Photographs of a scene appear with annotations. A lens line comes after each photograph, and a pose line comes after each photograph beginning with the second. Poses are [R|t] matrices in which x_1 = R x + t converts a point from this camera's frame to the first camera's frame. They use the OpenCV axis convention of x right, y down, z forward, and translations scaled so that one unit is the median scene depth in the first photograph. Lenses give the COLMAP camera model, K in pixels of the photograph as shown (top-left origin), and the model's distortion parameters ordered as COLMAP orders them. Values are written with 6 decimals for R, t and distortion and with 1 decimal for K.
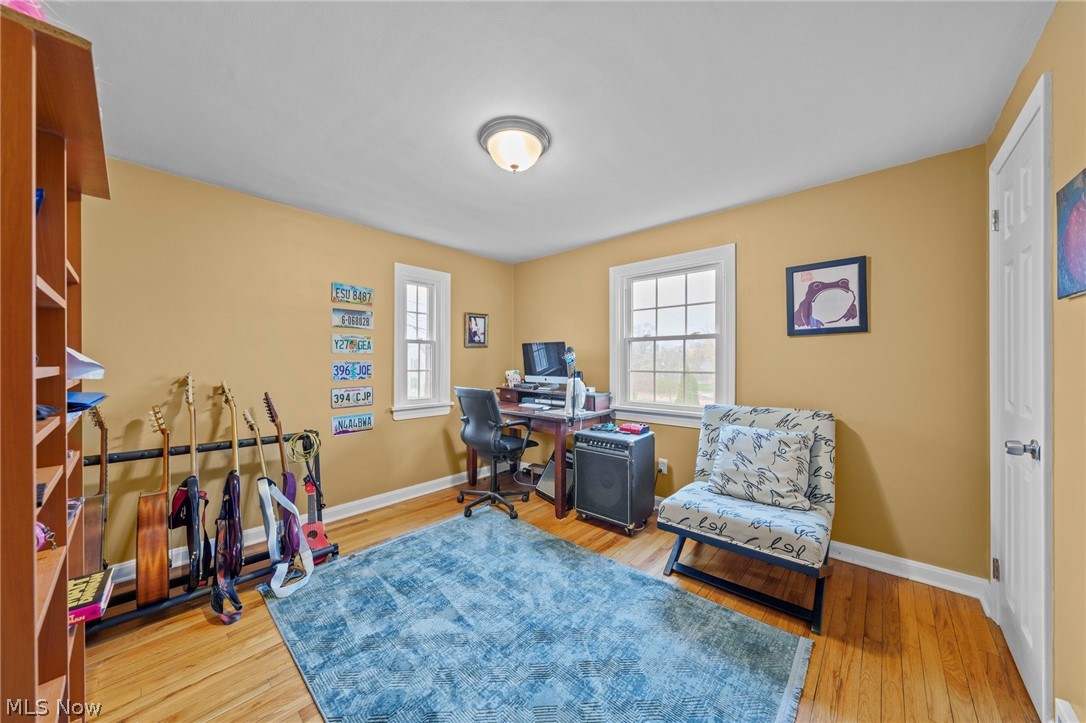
lens RADIAL K [[369.8, 0, 544.9], [0, 369.8, 362.0], [0, 0, 1]] dist [-0.001664, -0.000102]
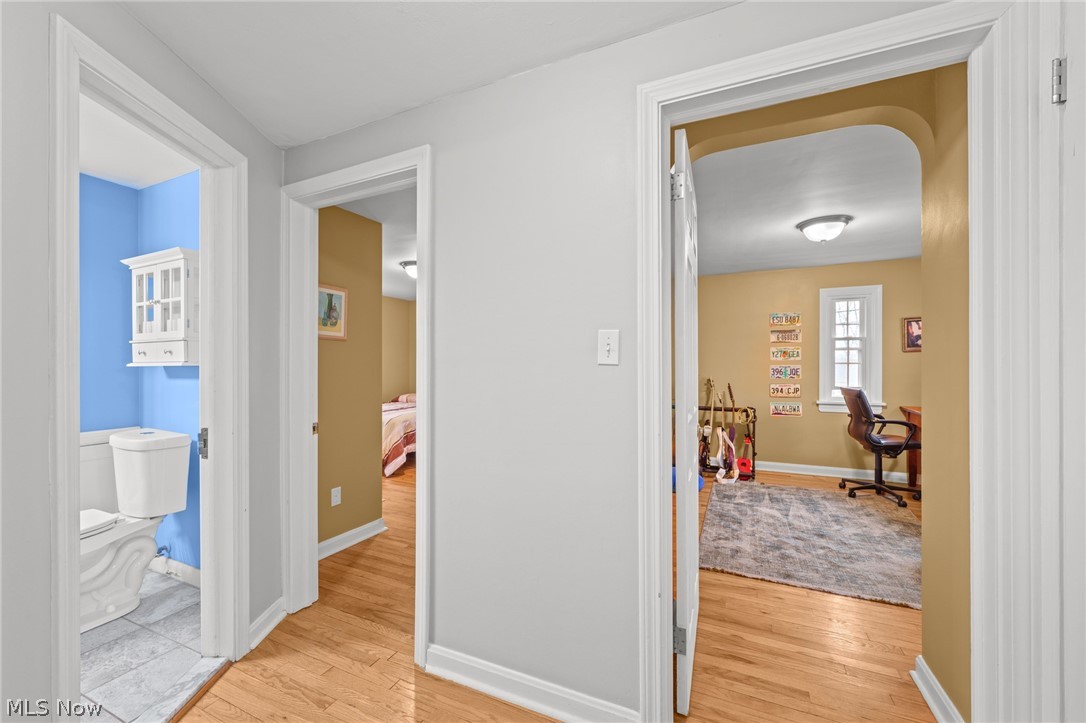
lens RADIAL K [[424.3, 0, 542.4], [0, 424.3, 363.8], [0, 0, 1]] dist [-0.000094, -0.000054]
pose [[0.304162, -0.003378, -0.952614, 0.979697], [0.002885, 0.999992, -0.002625, -0.009854], [0.952616, -0.001950, 0.304169, -0.513411]]
